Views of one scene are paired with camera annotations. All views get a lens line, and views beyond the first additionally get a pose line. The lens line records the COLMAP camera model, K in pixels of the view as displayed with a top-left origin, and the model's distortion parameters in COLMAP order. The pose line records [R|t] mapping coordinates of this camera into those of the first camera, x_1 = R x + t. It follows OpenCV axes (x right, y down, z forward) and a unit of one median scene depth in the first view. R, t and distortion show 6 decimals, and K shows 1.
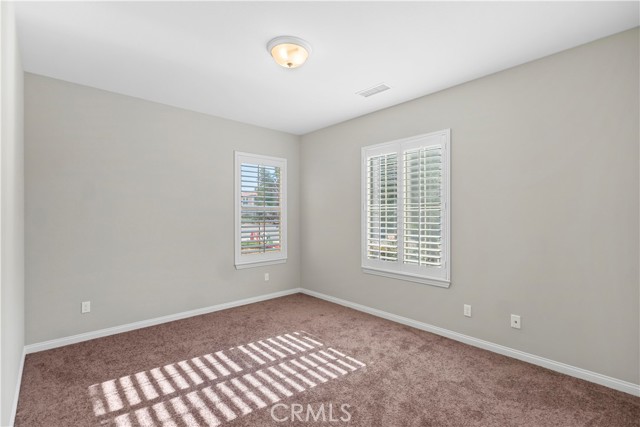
lens RADIAL K [[291.5, 0, 324.2], [0, 291.5, 216.6], [0, 0, 1]] dist [0.007816, 0.000342]
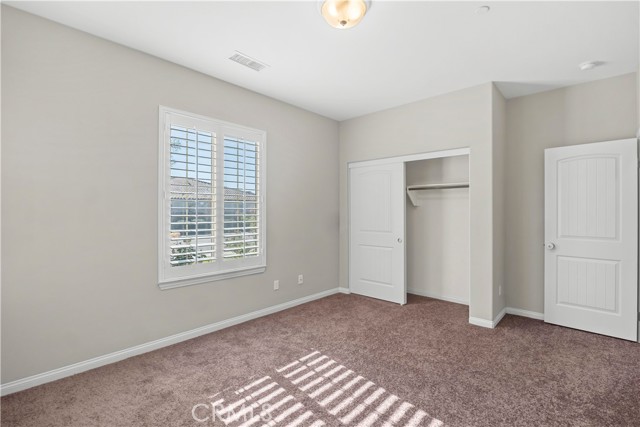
lens RADIAL K [[291.5, 0, 318.7], [0, 291.5, 215.9], [0, 0, 1]] dist [0.007816, 0.000342]
pose [[-0.064734, -0.007722, 0.997873, -0.715074], [-0.001272, 0.999970, 0.007656, 0.017540], [-0.997902, -0.000773, -0.064742, 0.856035]]
